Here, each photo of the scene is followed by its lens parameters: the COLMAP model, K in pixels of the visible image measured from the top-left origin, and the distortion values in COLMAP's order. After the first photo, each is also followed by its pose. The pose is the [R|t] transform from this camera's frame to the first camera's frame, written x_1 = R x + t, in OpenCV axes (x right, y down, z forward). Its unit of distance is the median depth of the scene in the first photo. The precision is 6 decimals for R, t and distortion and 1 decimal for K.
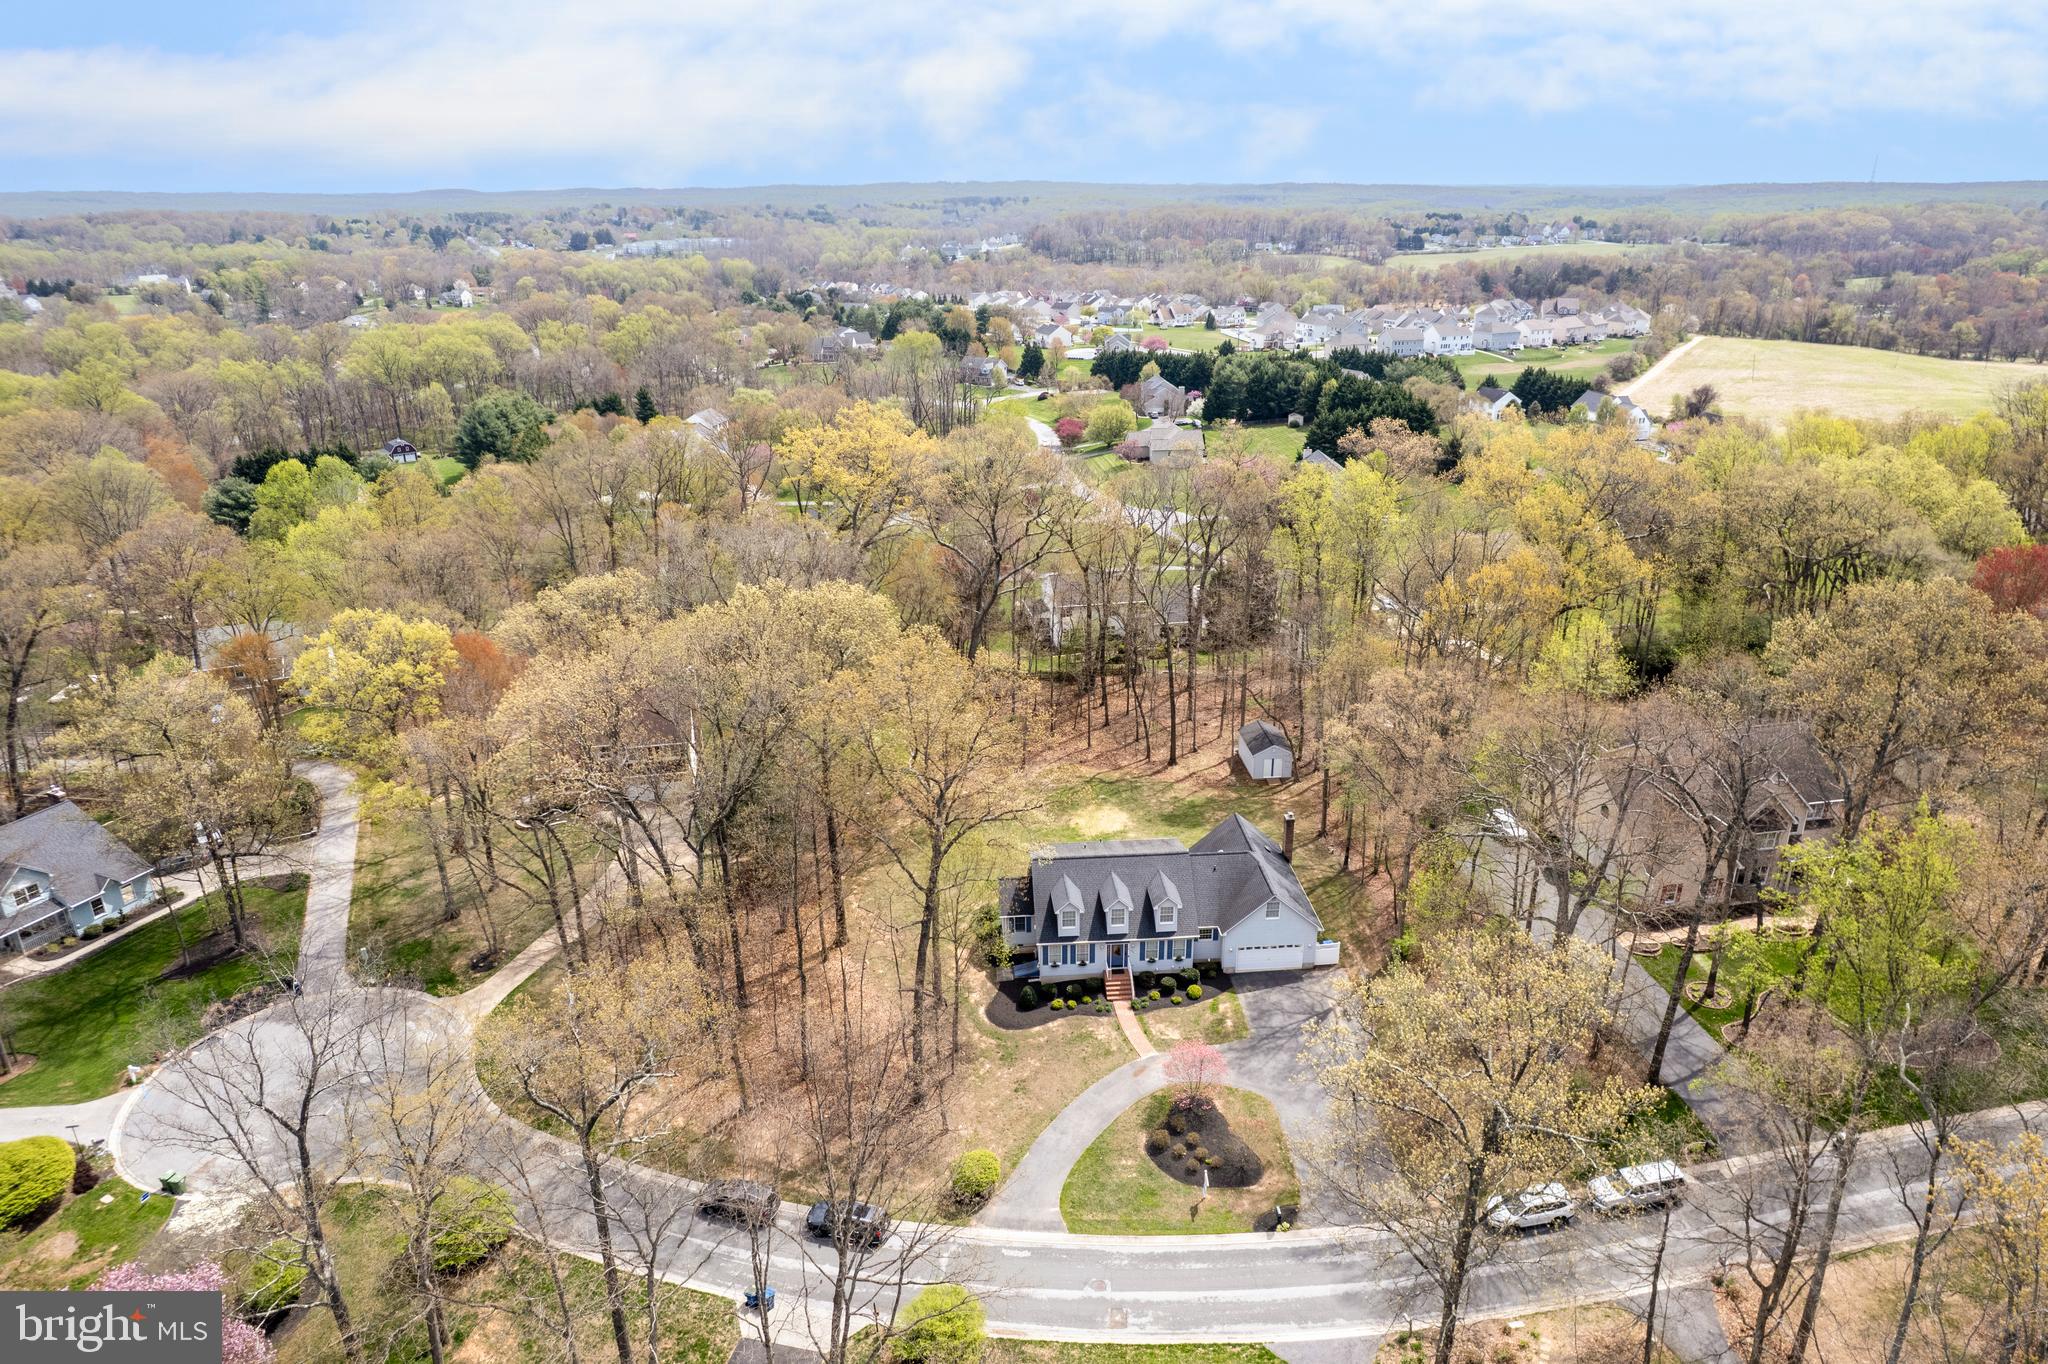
lens RADIAL K [[1324.8, 0, 1019.1], [0, 1324.8, 676.9], [0, 0, 1]] dist [-0.038982, 0.001791]
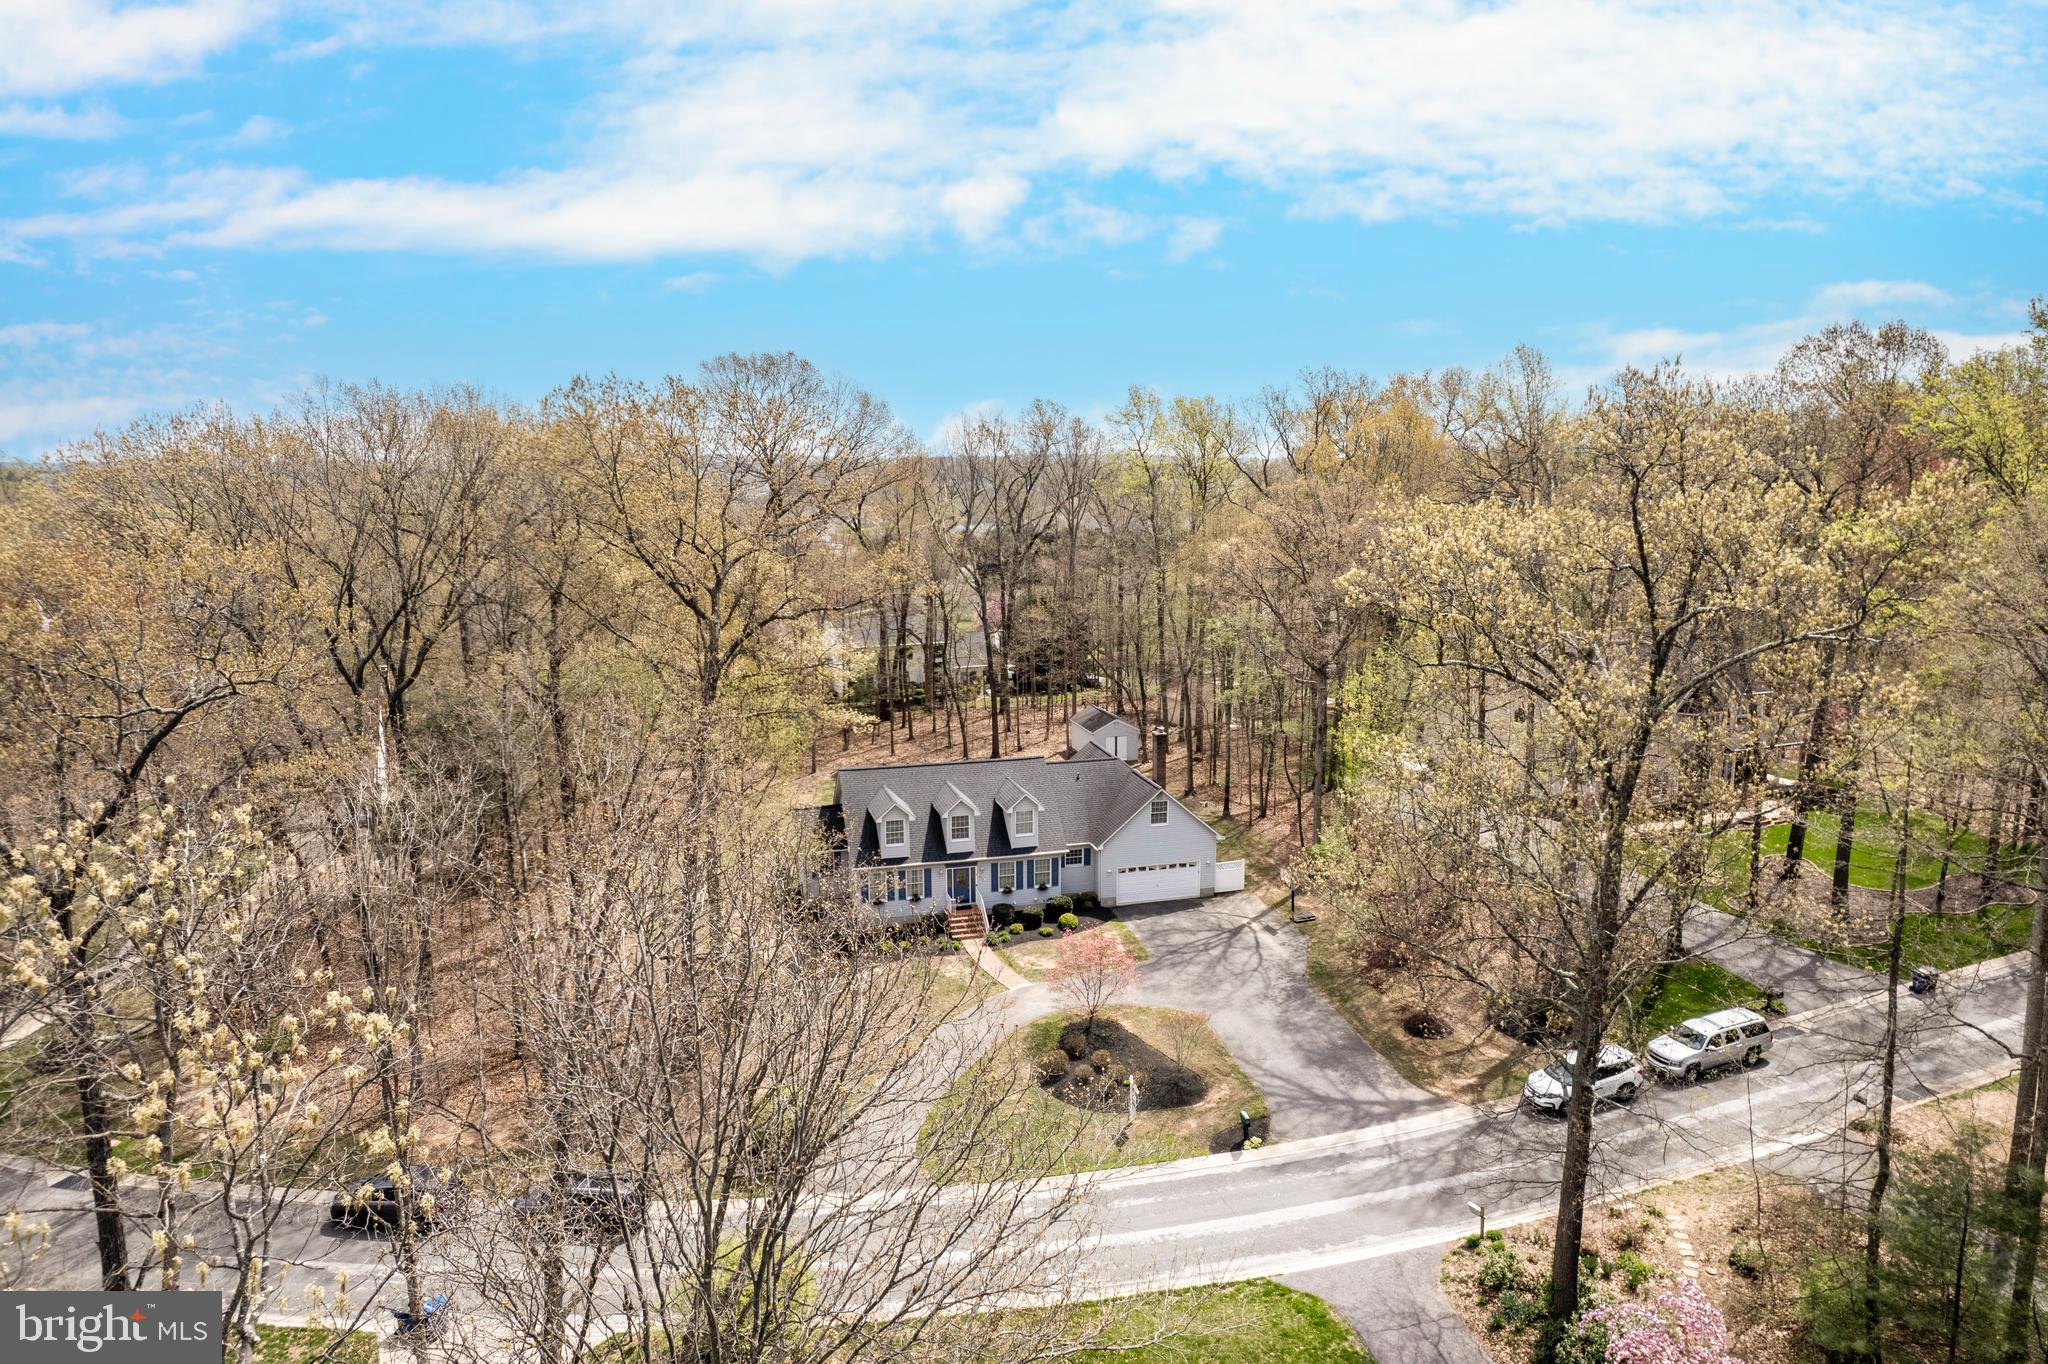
lens RADIAL K [[1324.8, 0, 1019.1], [0, 1324.8, 676.9], [0, 0, 1]] dist [-0.038982, 0.001791]
pose [[0.983214, -0.027728, 0.180339, -0.025903], [0.063423, 0.978690, -0.195305, 0.253139], [-0.171080, 0.203465, 0.964020, 0.263818]]
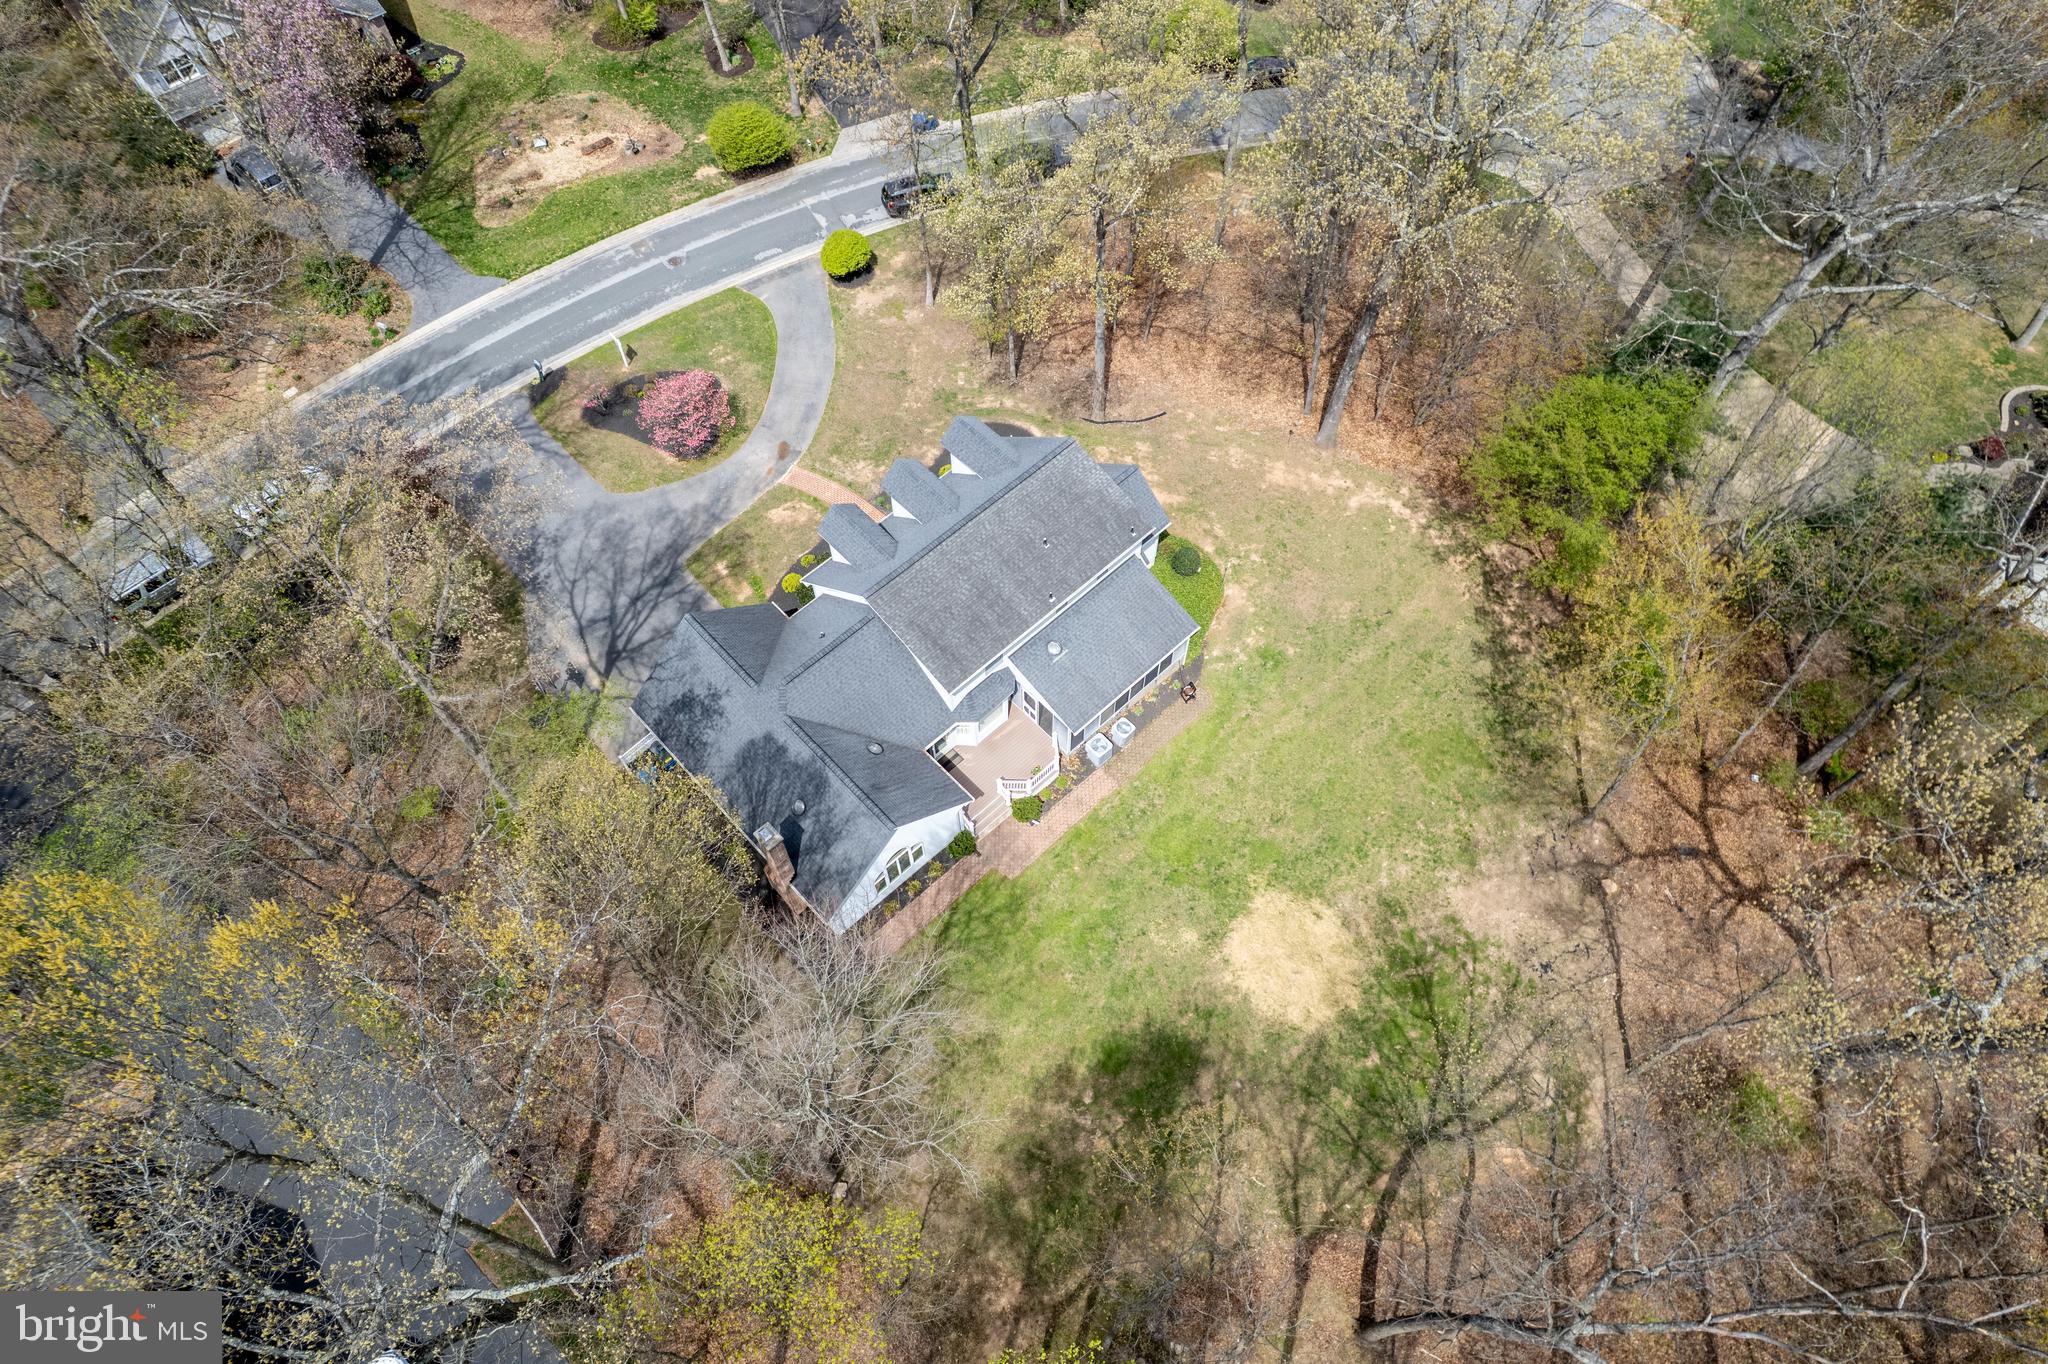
lens RADIAL K [[1324.8, 0, 1019.1], [0, 1324.8, 676.9], [0, 0, 1]] dist [-0.038982, 0.001791]
pose [[-0.768817, 0.563470, -0.302361, 0.279509], [-0.215361, 0.217059, 0.952106, -0.416731], [0.602113, 0.797112, -0.045529, 1.161863]]
